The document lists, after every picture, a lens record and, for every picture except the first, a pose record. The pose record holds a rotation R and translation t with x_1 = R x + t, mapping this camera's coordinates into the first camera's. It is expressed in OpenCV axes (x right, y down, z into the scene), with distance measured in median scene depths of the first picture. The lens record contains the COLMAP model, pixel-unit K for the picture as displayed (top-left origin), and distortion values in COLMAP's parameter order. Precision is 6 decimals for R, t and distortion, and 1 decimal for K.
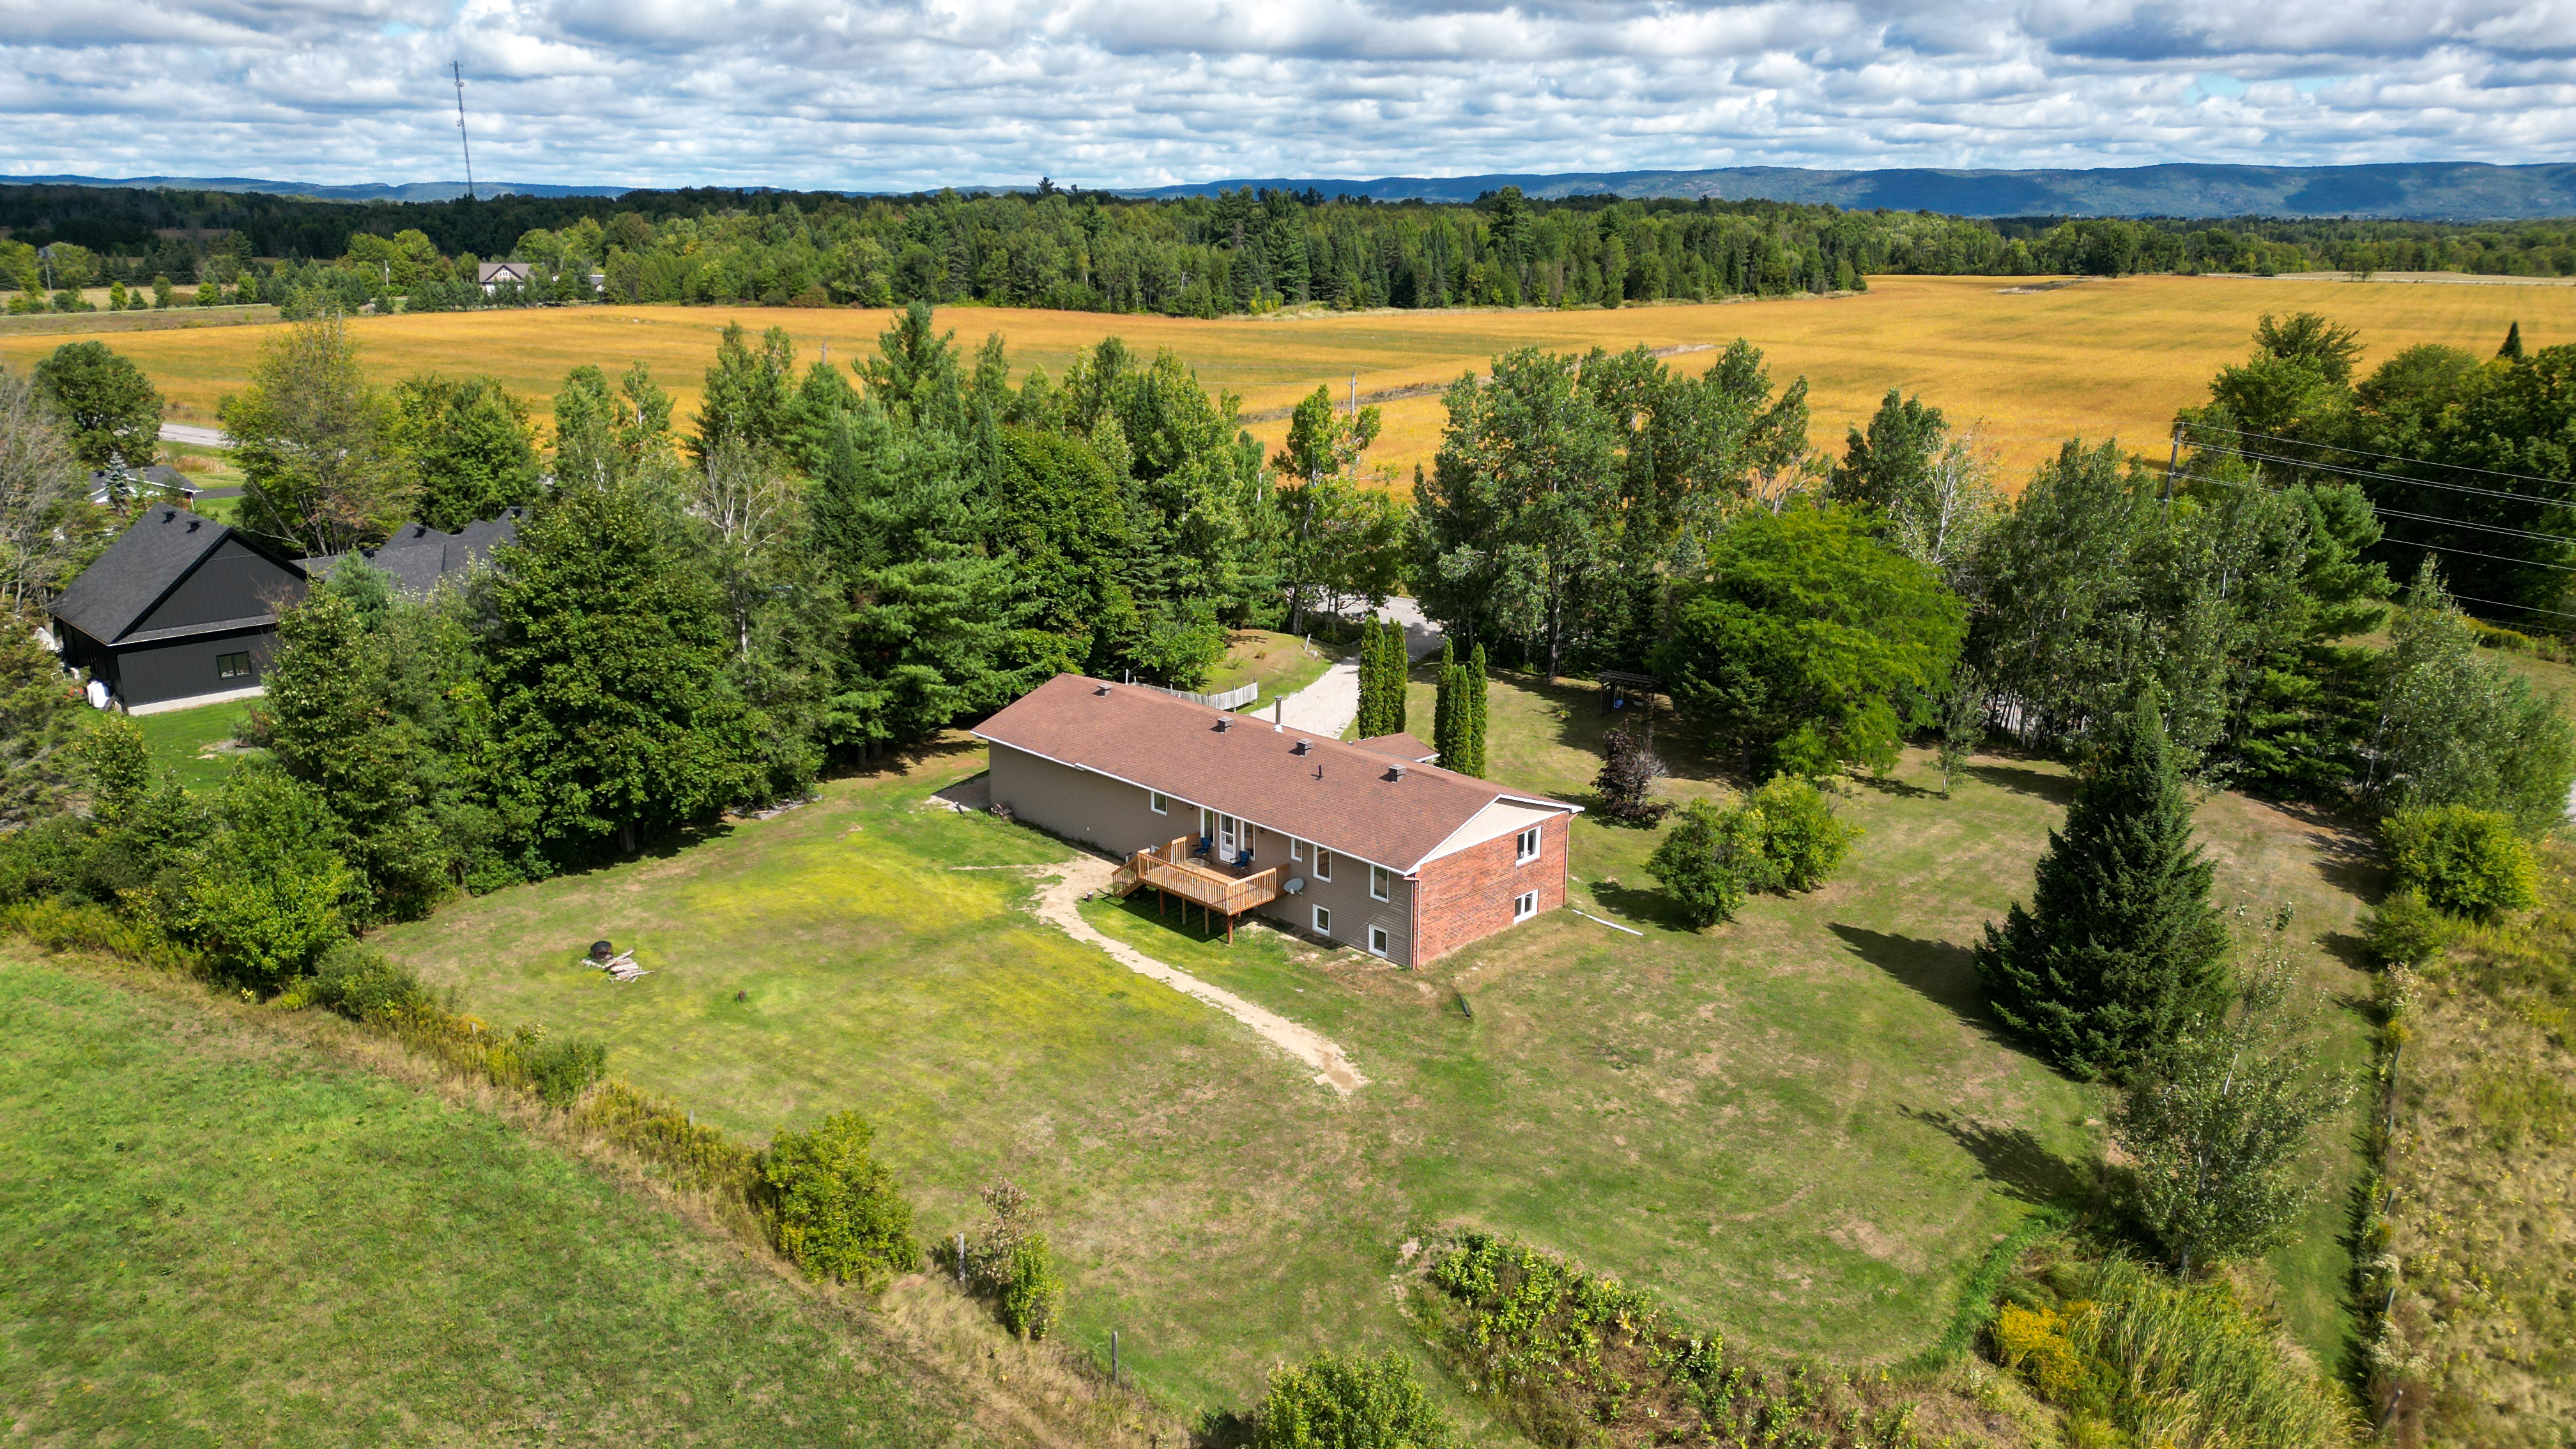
lens RADIAL K [[1793.0, 0, 1284.6], [0, 1793.0, 721.9], [0, 0, 1]] dist [0.067406, -0.067858]
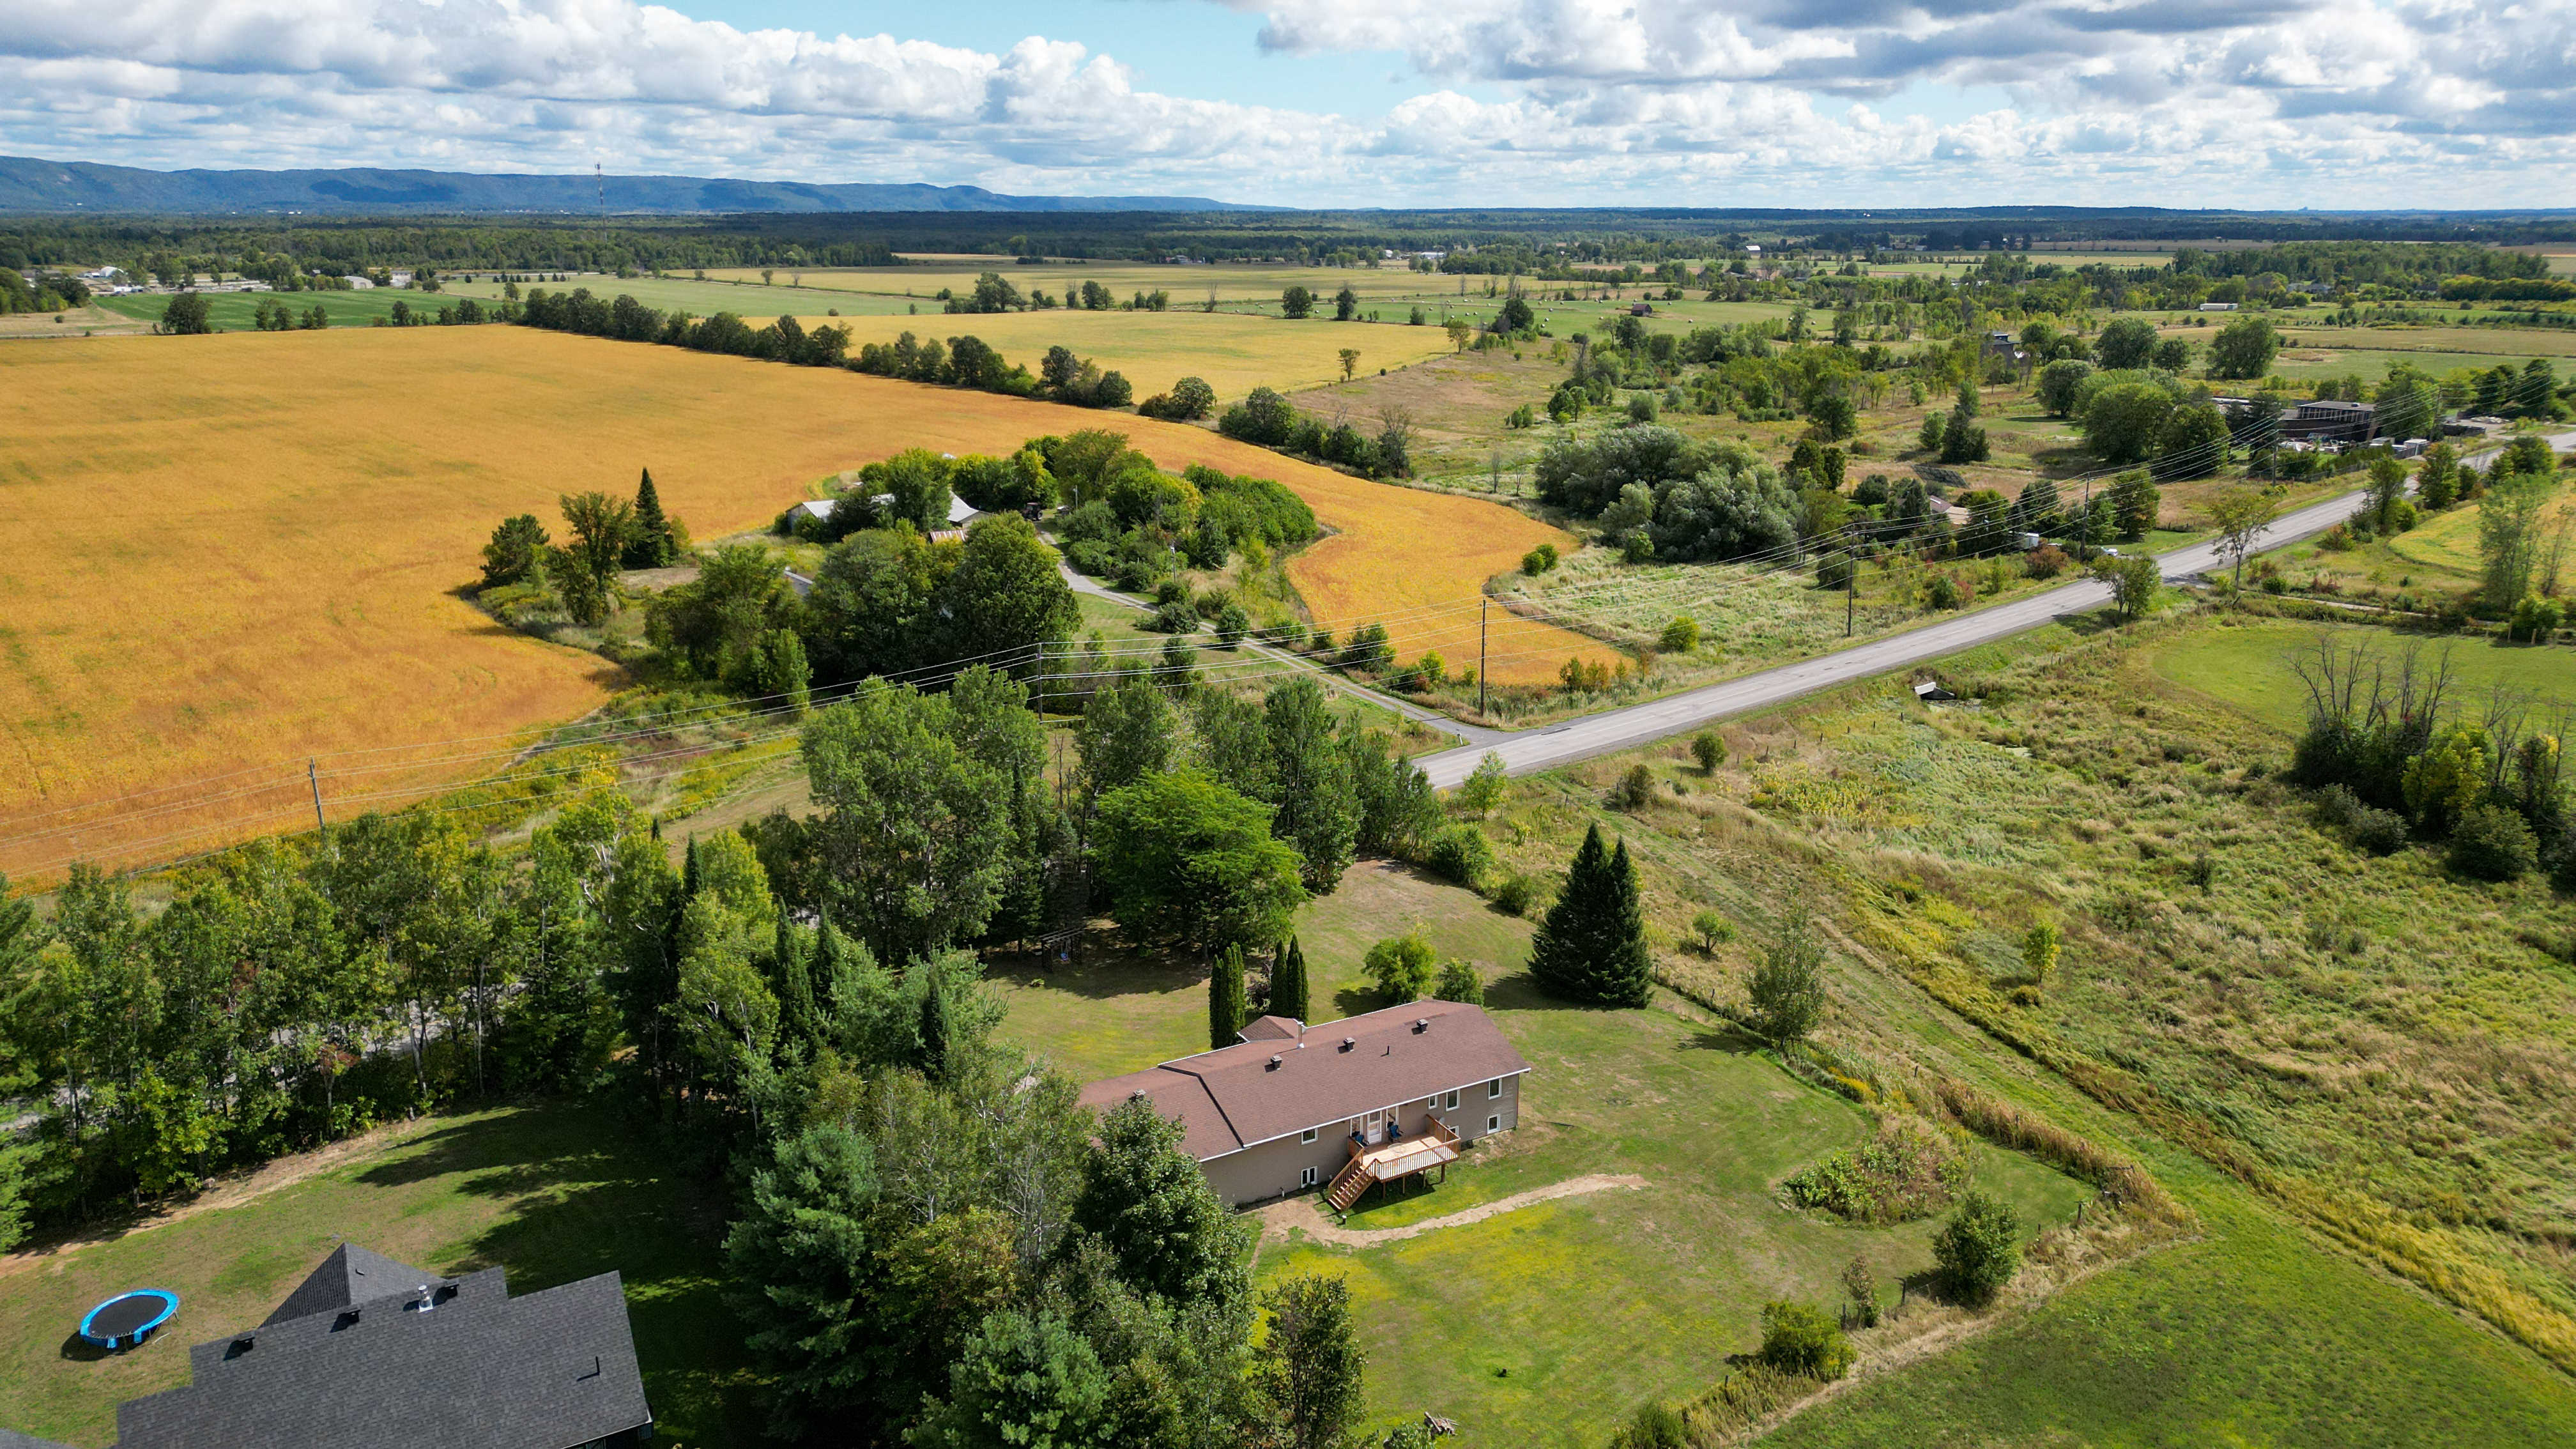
lens RADIAL K [[1793.0, 0, 1284.6], [0, 1793.0, 721.9], [0, 0, 1]] dist [0.067406, -0.067858]
pose [[0.273997, -0.264262, 0.924711, -0.883539], [0.257228, 0.946615, 0.194303, -0.365857], [-0.926693, 0.184623, 0.327345, 0.383642]]
